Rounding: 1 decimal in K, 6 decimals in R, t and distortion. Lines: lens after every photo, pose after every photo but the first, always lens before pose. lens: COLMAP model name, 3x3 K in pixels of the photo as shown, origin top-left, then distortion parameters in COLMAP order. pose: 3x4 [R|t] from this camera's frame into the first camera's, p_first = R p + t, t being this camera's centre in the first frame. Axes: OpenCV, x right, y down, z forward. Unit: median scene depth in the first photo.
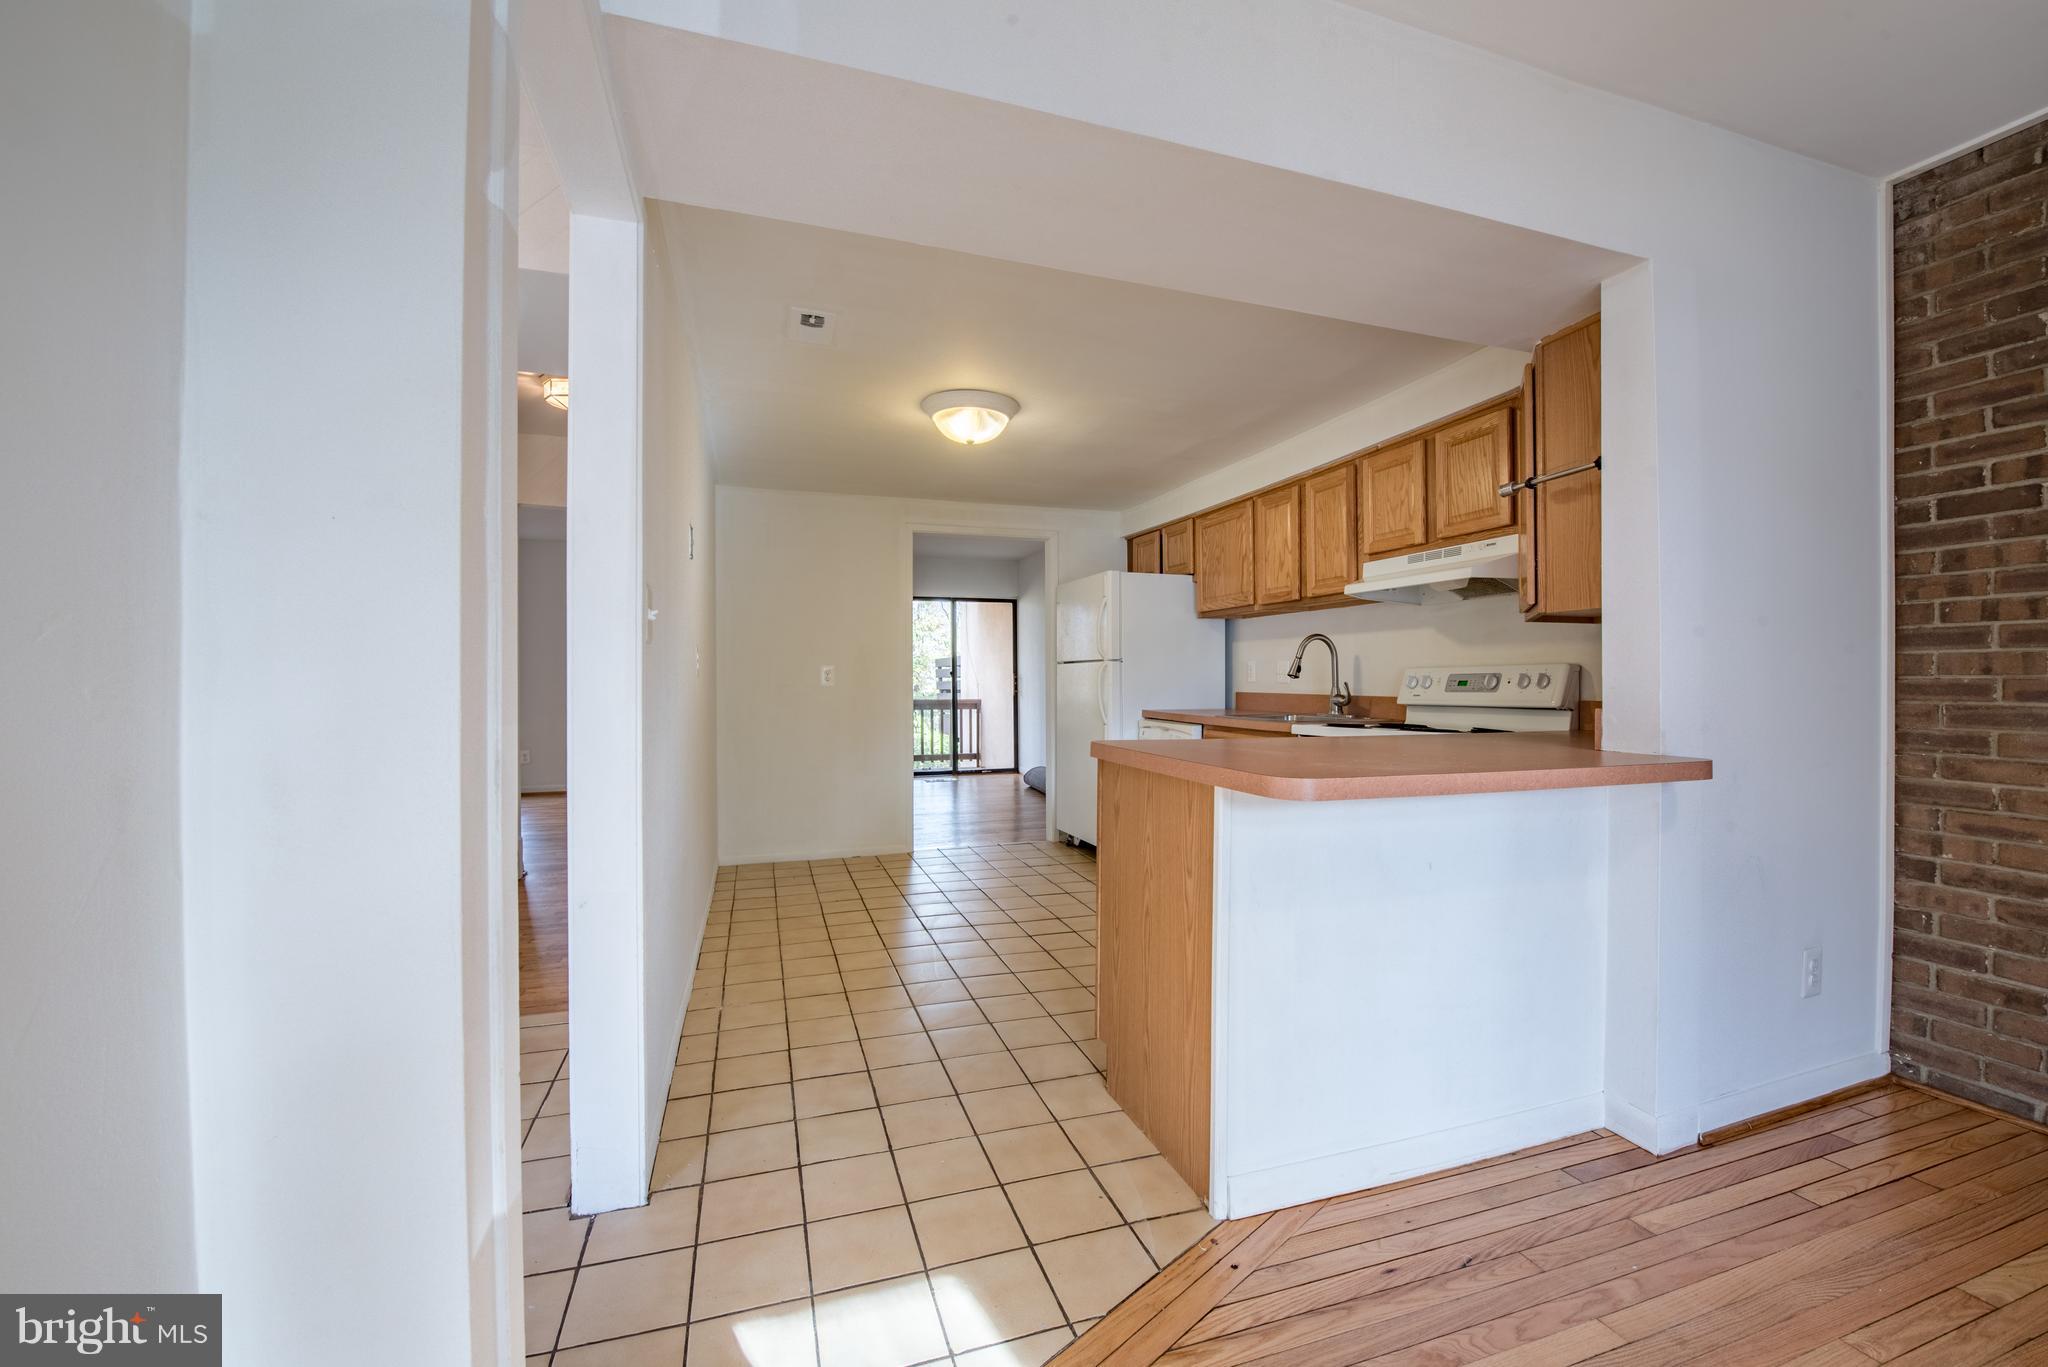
lens RADIAL K [[816.9, 0, 1021.9], [0, 816.9, 681.0], [0, 0, 1]] dist [-0.014359, -0.001446]
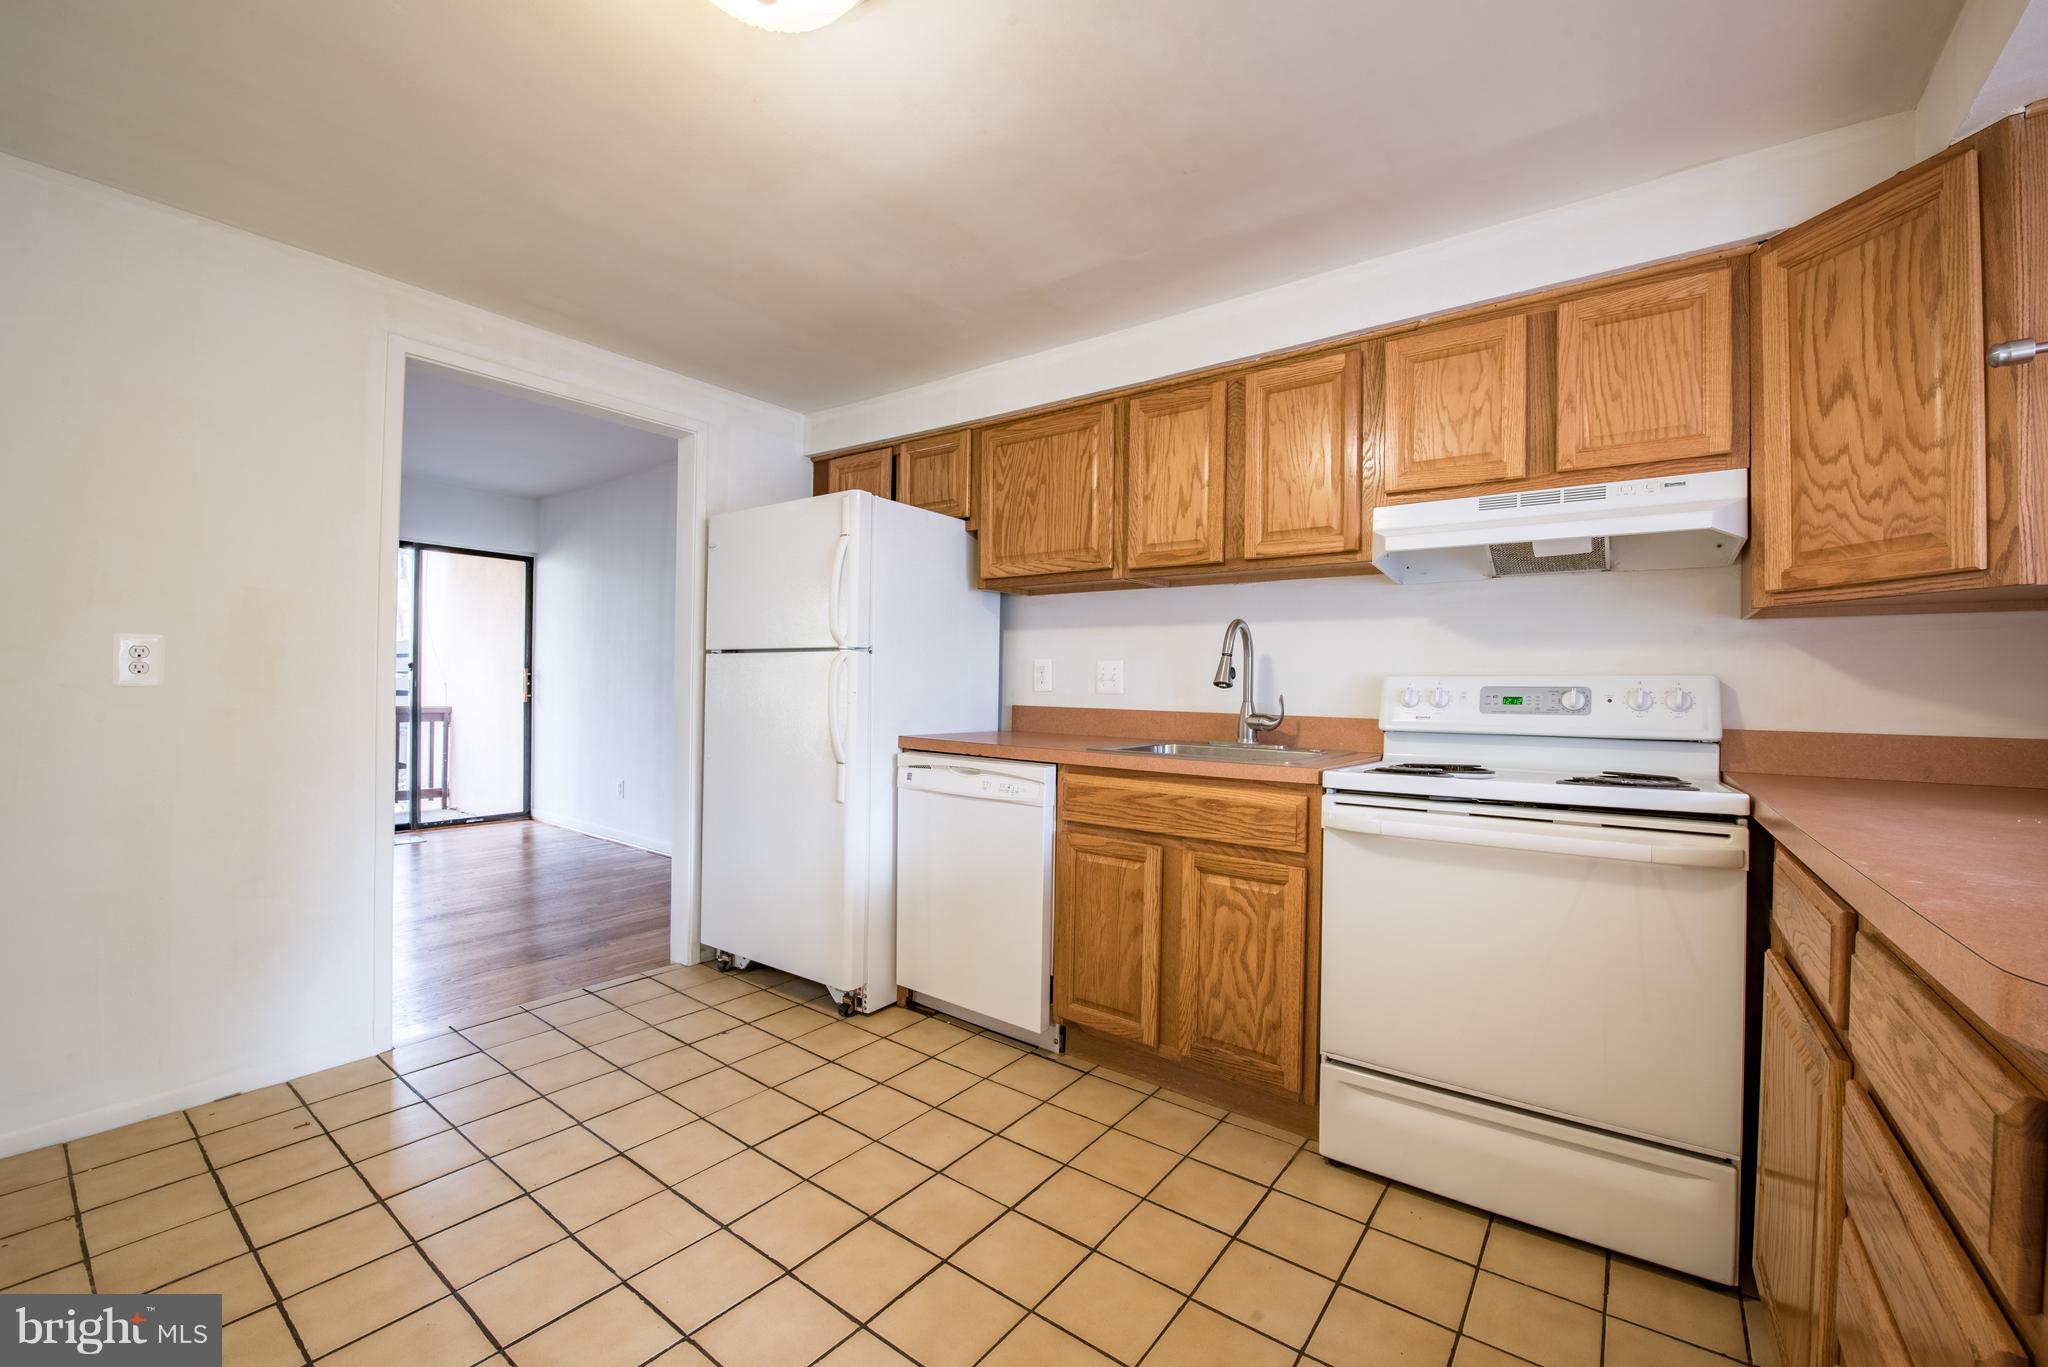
lens RADIAL K [[816.9, 0, 1023.8], [0, 816.9, 675.5], [0, 0, 1]] dist [-0.014359, -0.001446]
pose [[0.818273, 0.023256, 0.574359, -0.128205], [-0.017552, 0.999726, -0.015474, -0.000321], [-0.574562, 0.002581, 0.818457, 0.510698]]
